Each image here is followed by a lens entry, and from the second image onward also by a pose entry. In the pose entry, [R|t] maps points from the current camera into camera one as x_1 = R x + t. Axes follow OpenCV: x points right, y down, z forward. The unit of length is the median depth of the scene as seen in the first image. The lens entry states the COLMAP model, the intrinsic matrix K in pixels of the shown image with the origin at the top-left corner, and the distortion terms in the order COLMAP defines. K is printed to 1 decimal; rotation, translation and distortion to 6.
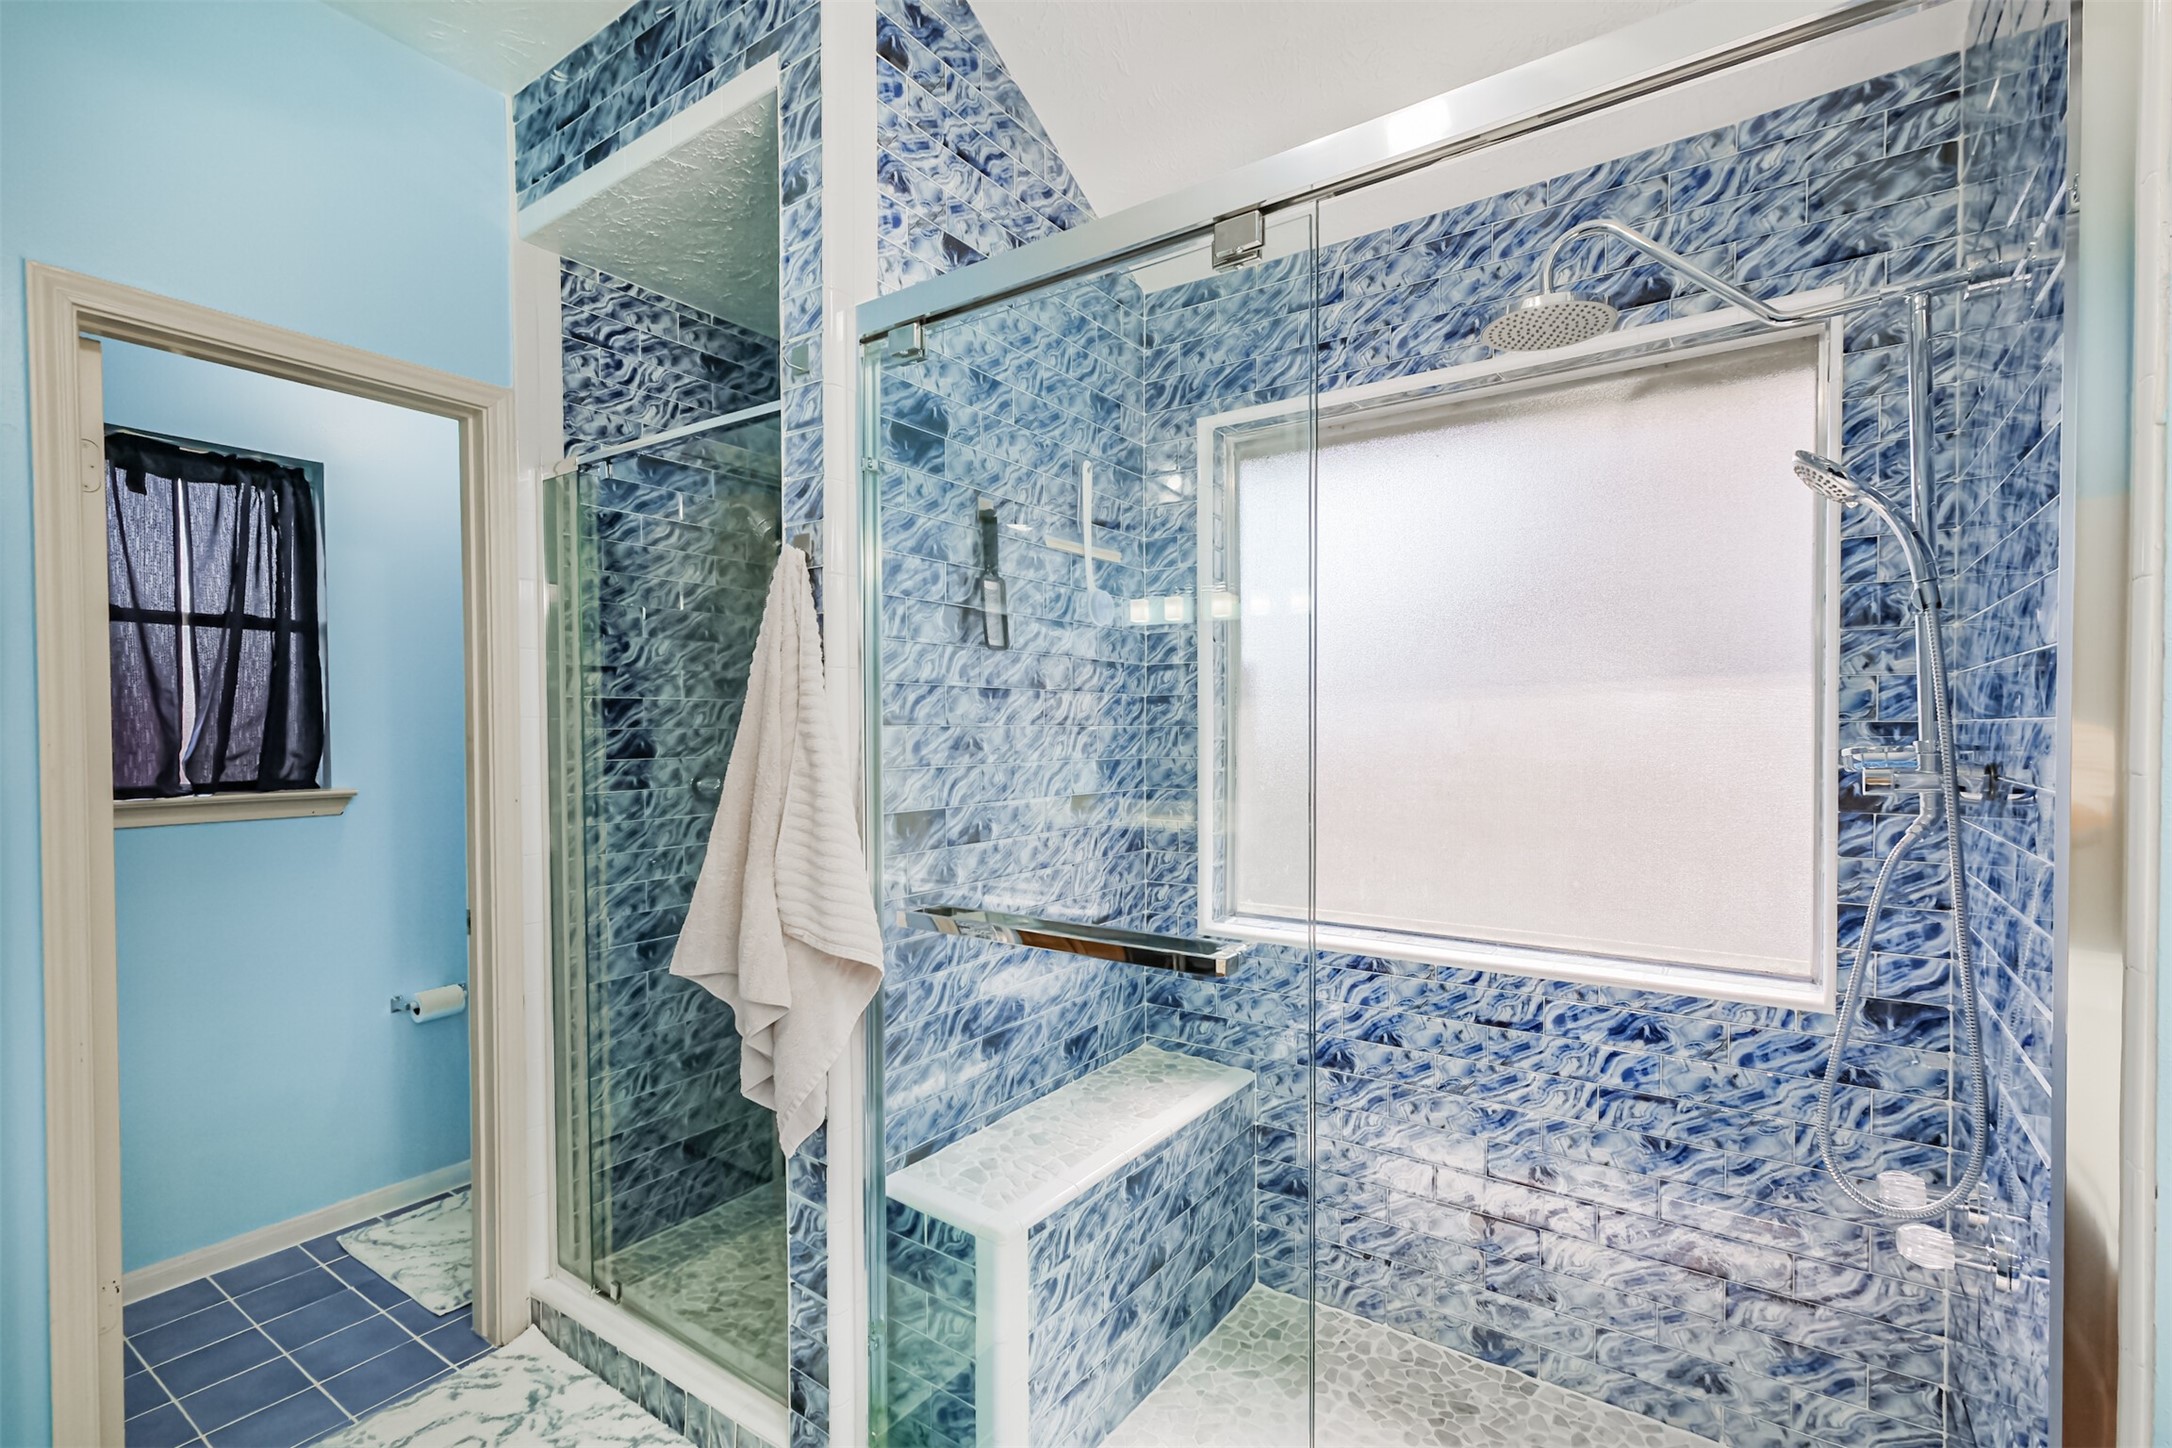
lens RADIAL K [[992.8, 0, 1084.1], [0, 992.8, 760.0], [0, 0, 1]] dist [0.002532, -0.000324]
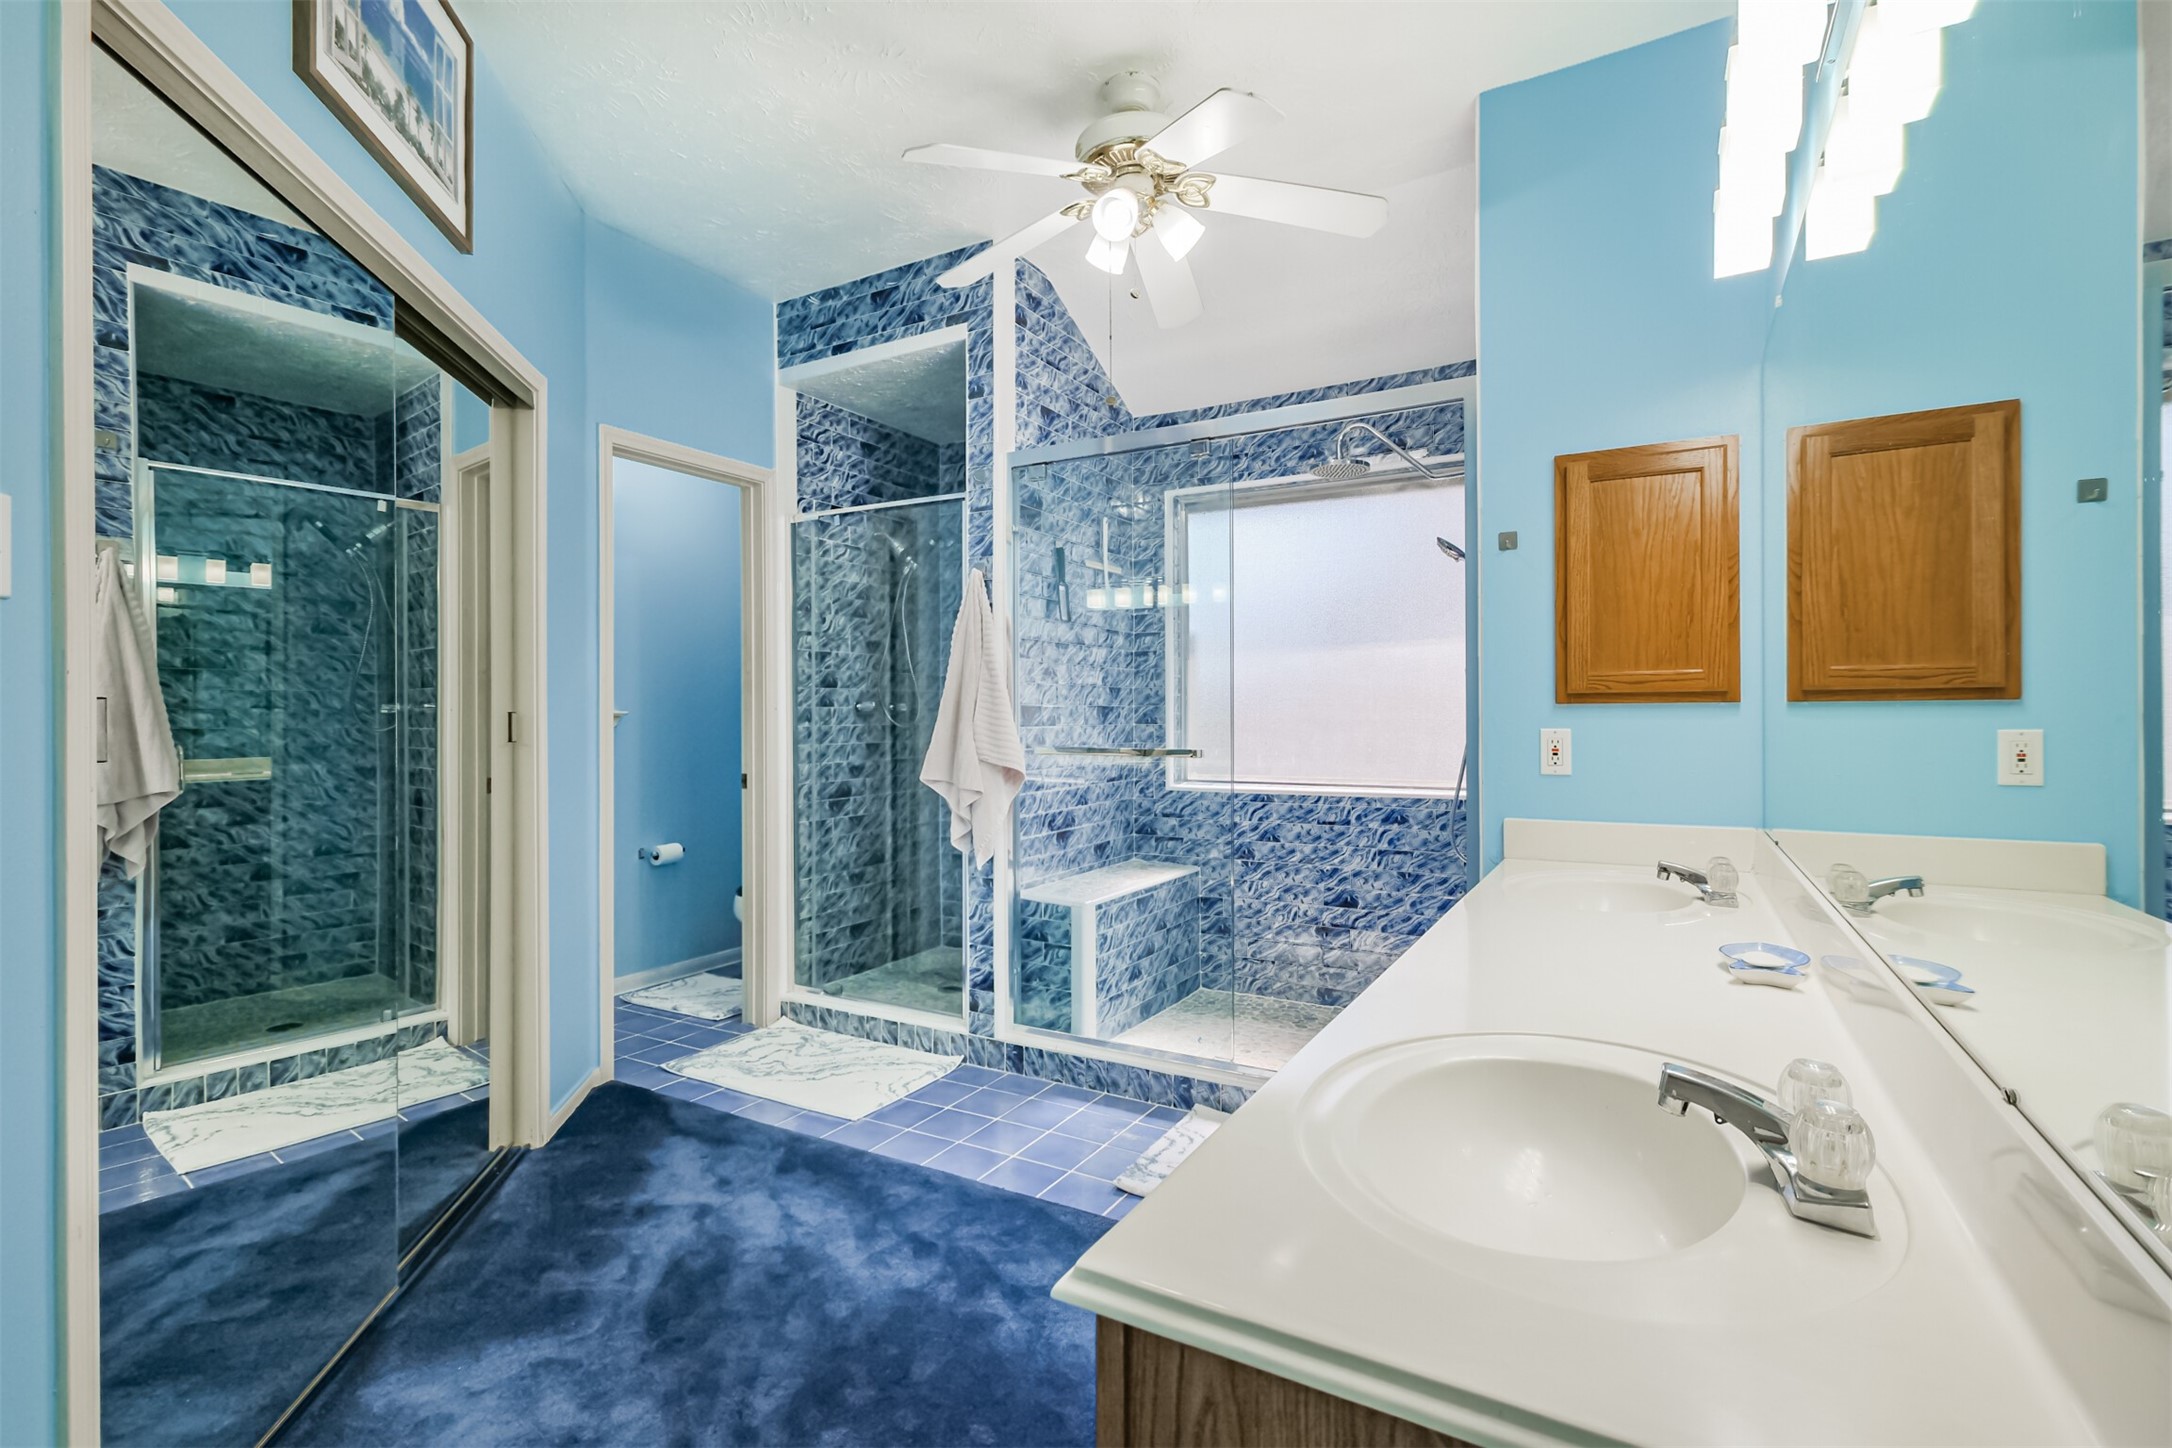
lens RADIAL K [[972.8, 0, 1096.5], [0, 972.8, 732.7], [0, 0, 1]] dist [-0.004851, -0.000451]
pose [[0.995821, -0.003079, 0.091276, -0.181981], [0.004021, 0.999940, -0.010142, 0.107036], [-0.091240, 0.010467, 0.995774, -0.765684]]
